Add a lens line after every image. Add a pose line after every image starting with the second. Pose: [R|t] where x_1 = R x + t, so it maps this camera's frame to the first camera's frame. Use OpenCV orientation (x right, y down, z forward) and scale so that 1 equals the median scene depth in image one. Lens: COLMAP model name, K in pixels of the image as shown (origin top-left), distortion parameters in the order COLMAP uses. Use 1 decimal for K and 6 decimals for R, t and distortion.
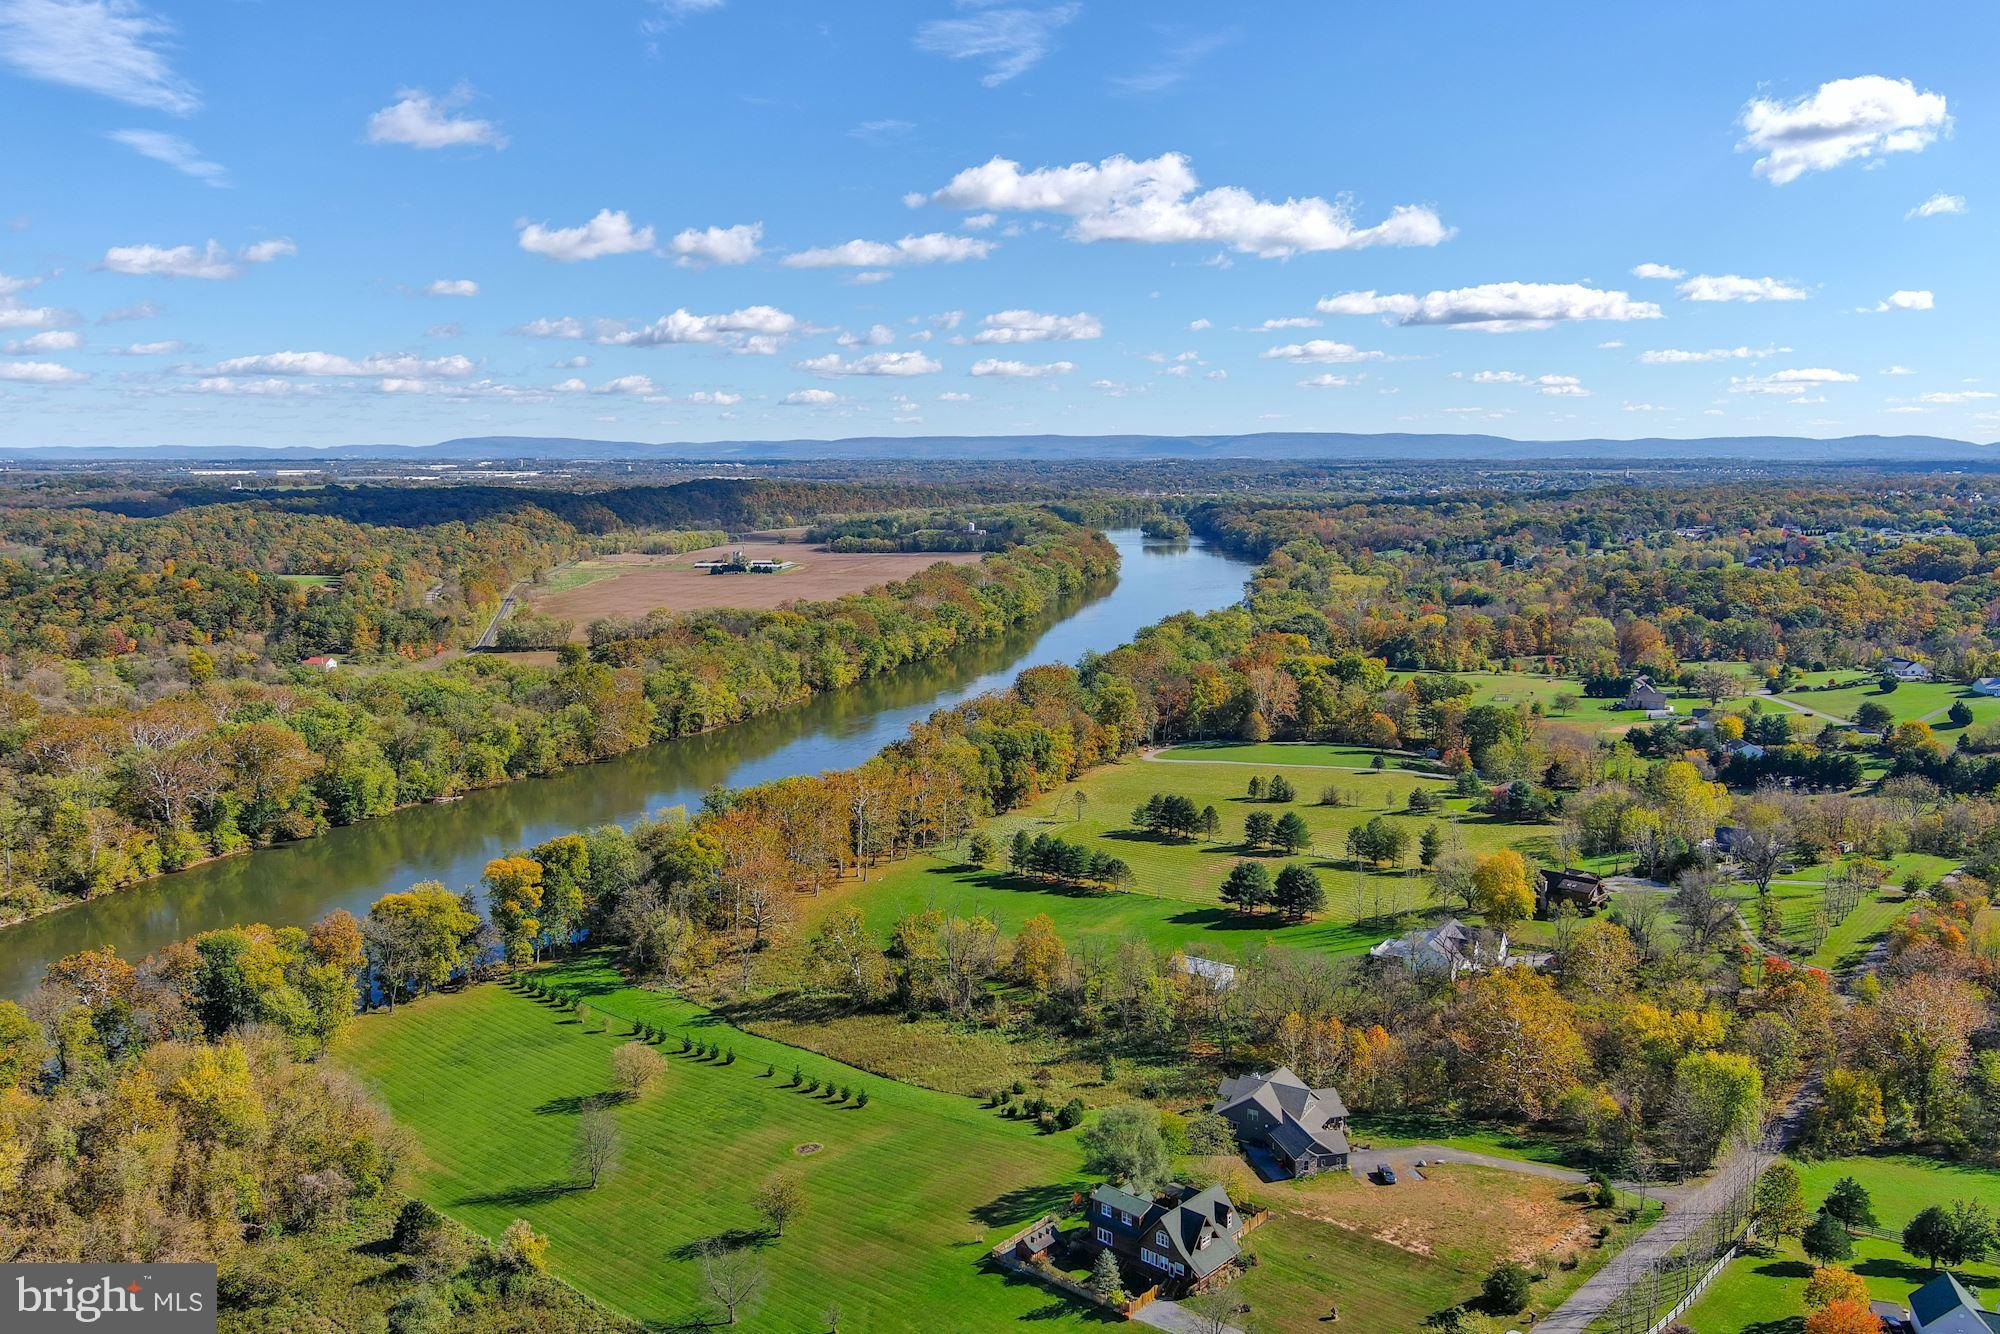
lens RADIAL K [[1550.9, 0, 1007.5], [0, 1550.9, 675.0], [0, 0, 1]] dist [0.028266, -0.014379]
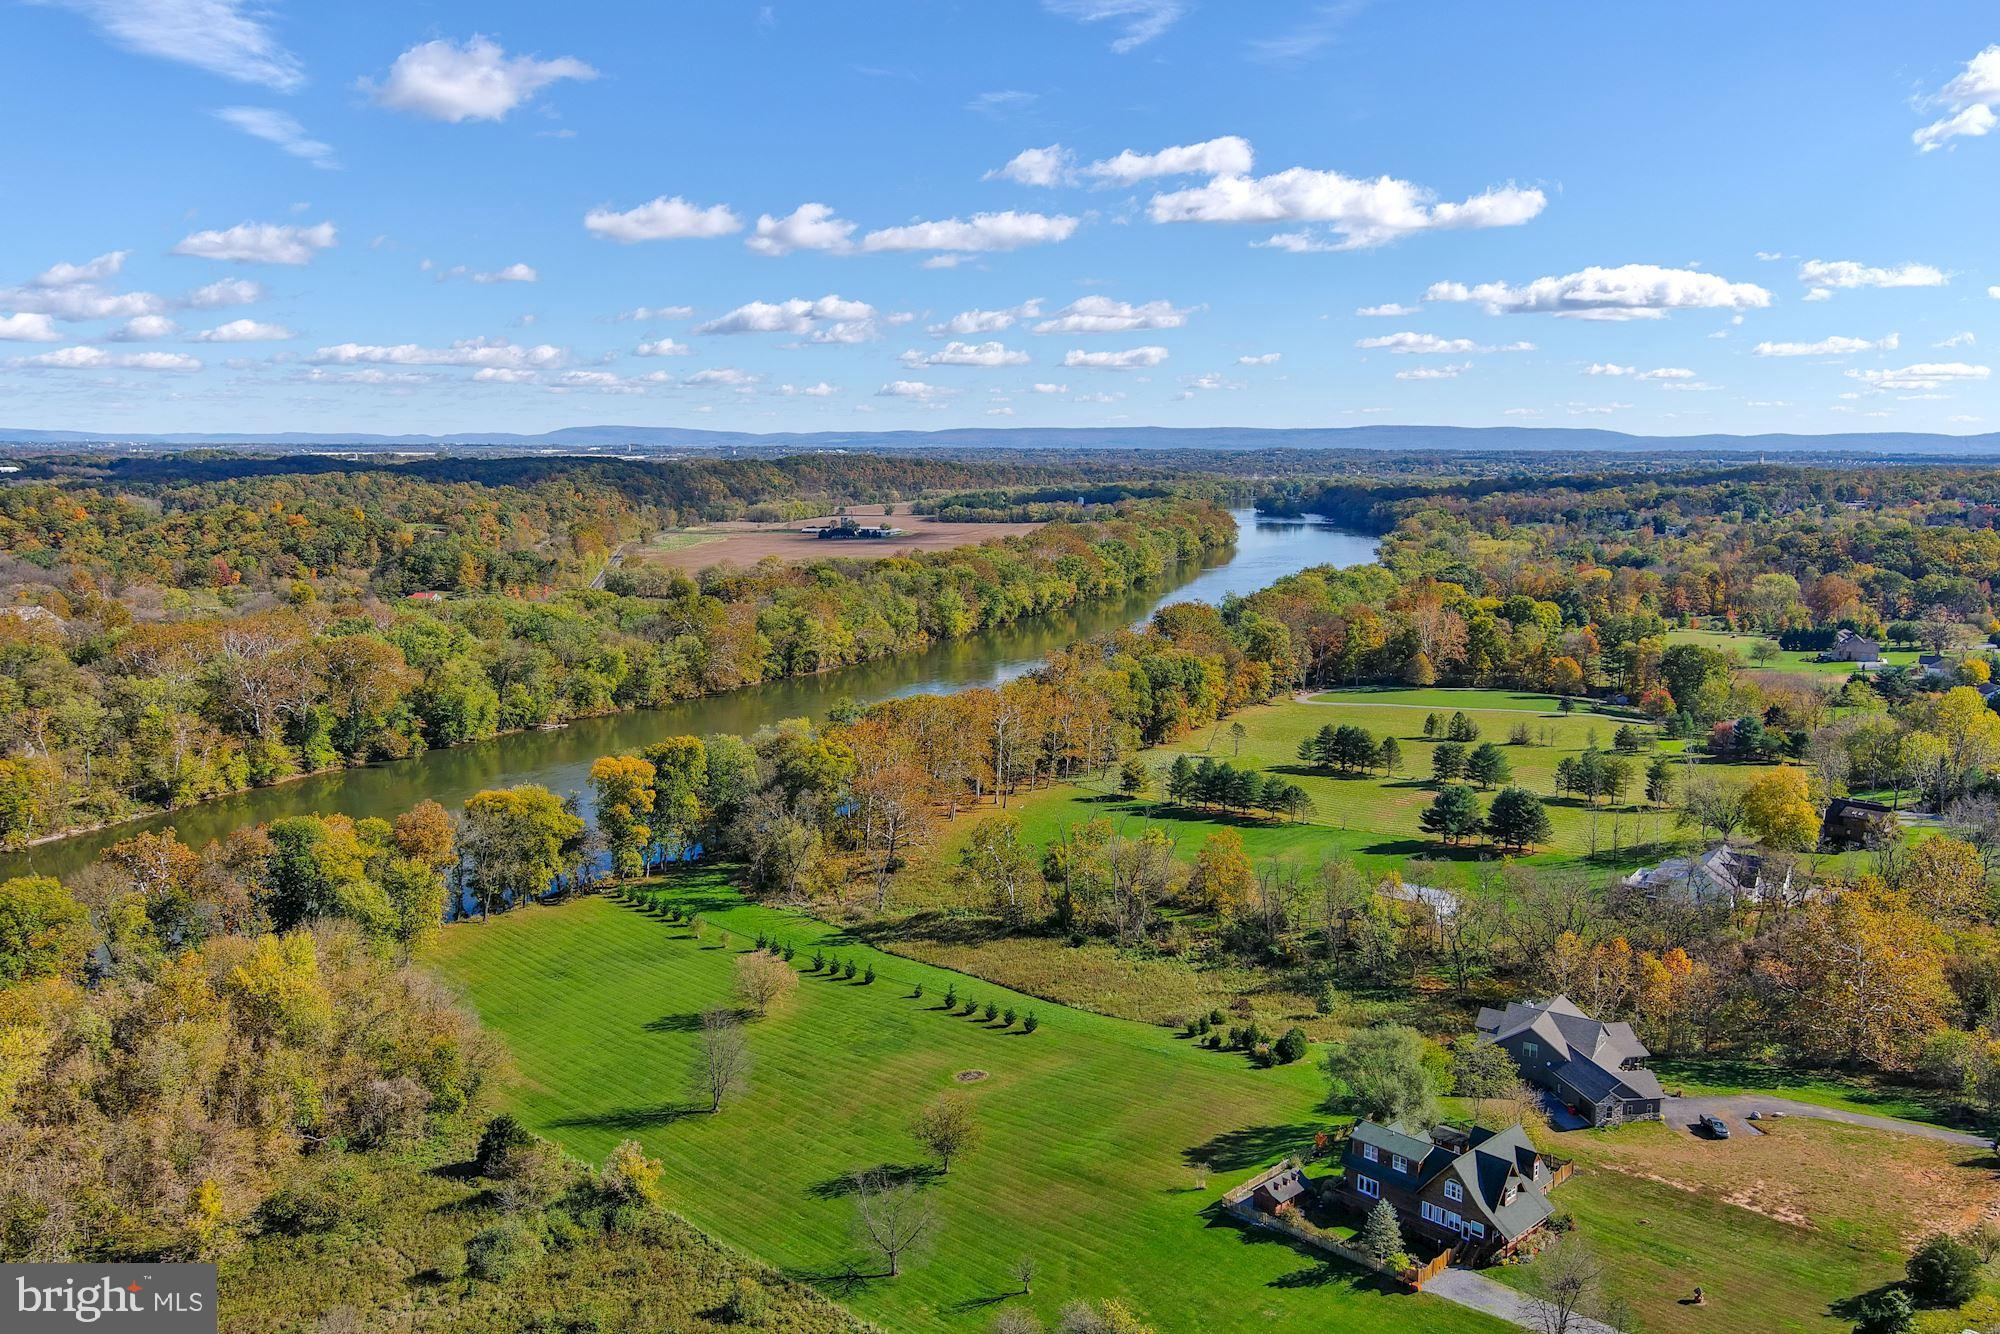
lens RADIAL K [[1550.9, 0, 1007.6], [0, 1550.9, 671.6], [0, 0, 1]] dist [0.028266, -0.014379]
pose [[0.997960, 0.016122, -0.061769, -0.044550], [-0.016027, 0.999869, 0.002034, 0.063875], [0.061794, -0.001040, 0.998088, 0.129456]]
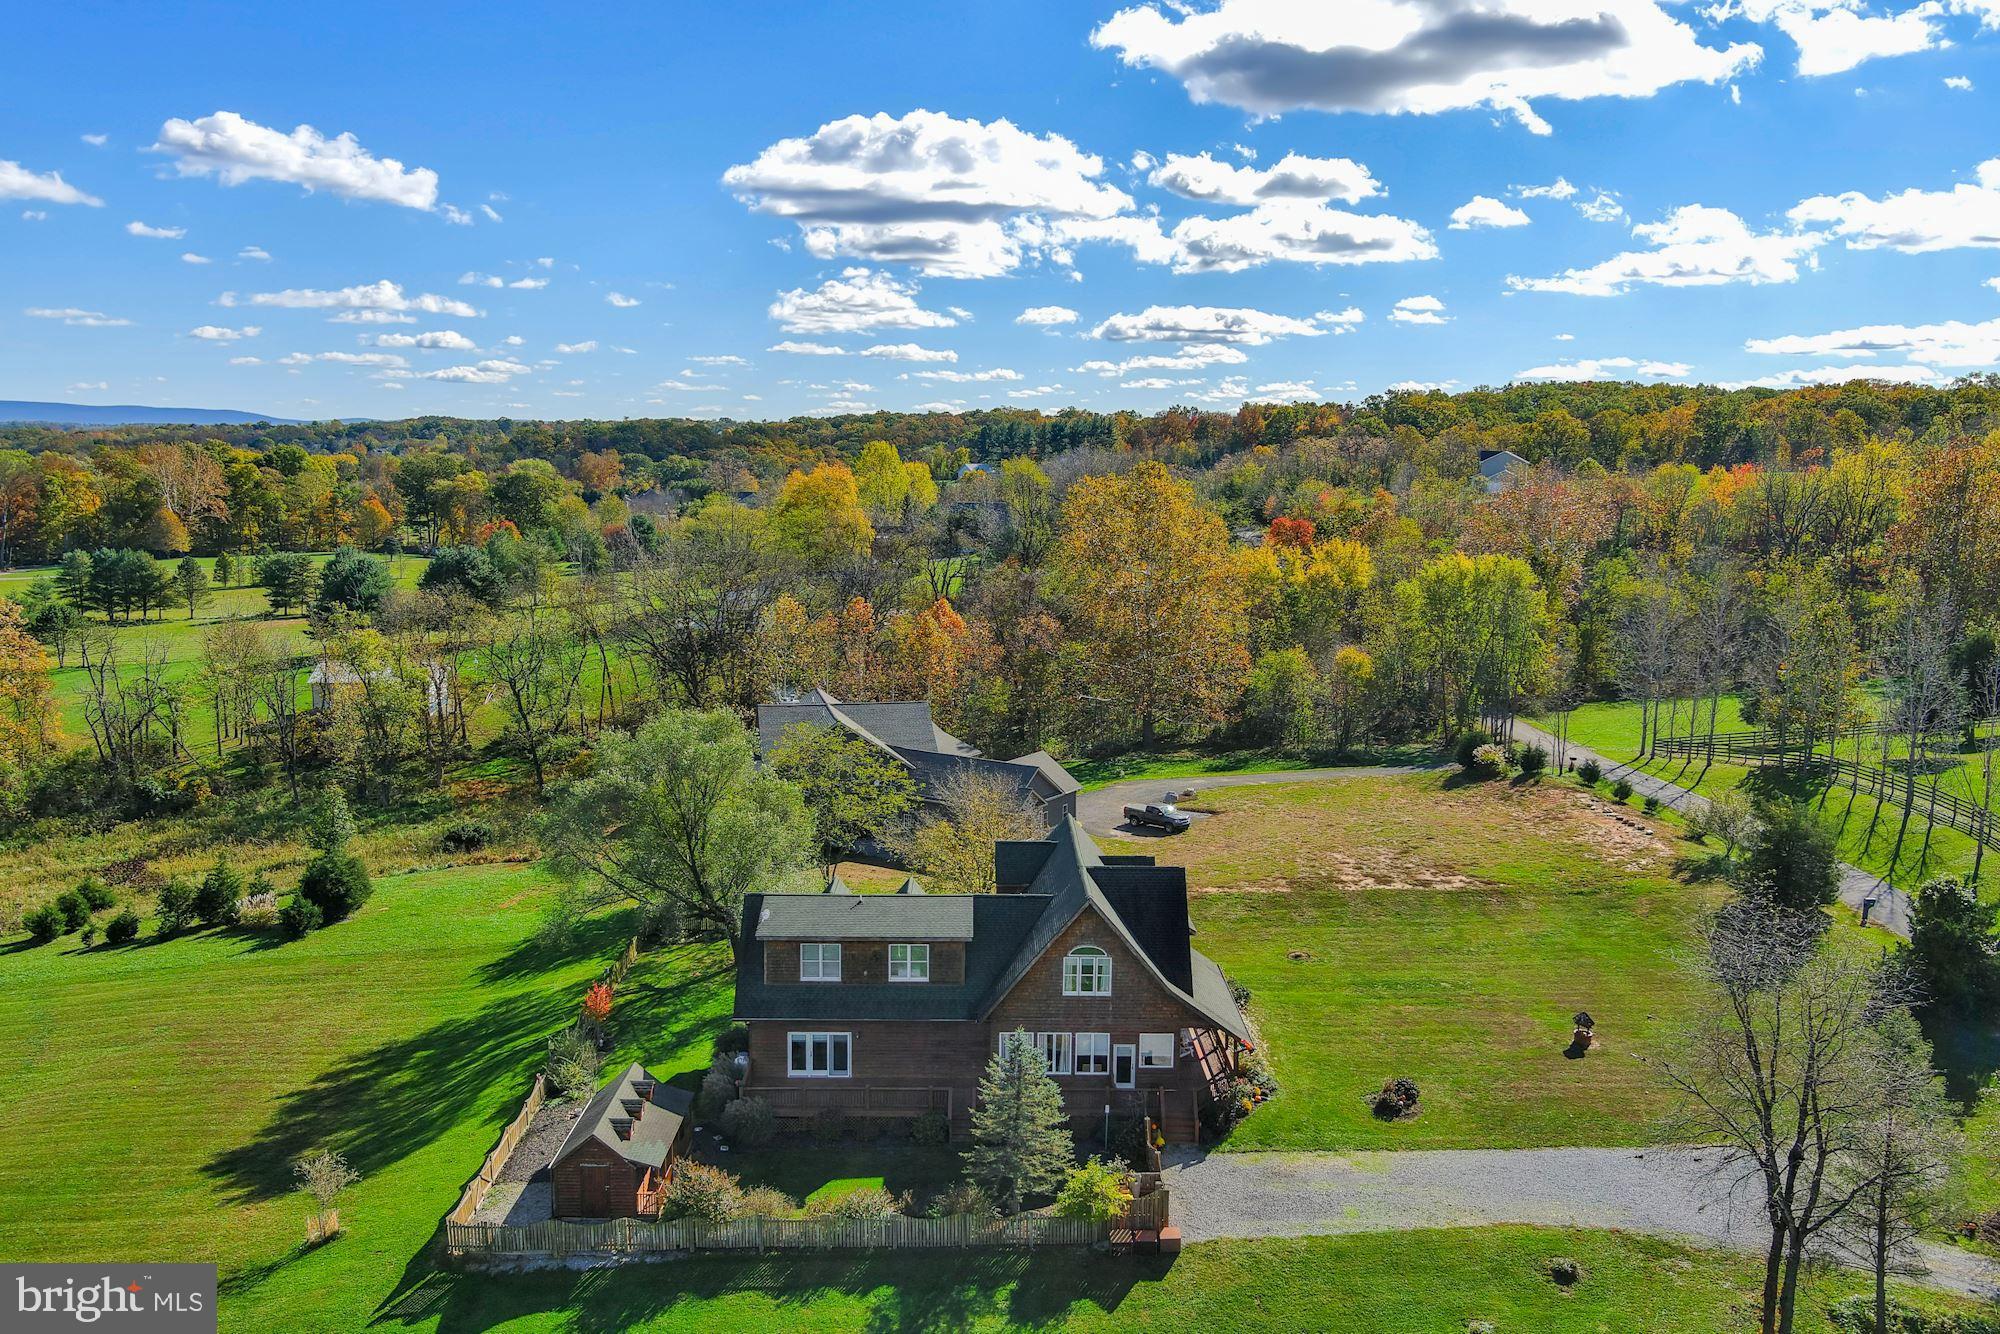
lens RADIAL K [[1550.9, 0, 1003.0], [0, 1550.9, 672.5], [0, 0, 1]] dist [0.028266, -0.014379]
pose [[0.732739, -0.092151, 0.674241, -0.060837], [0.088161, 0.995294, 0.040221, 0.171528], [-0.674775, 0.029970, 0.737415, 0.464448]]
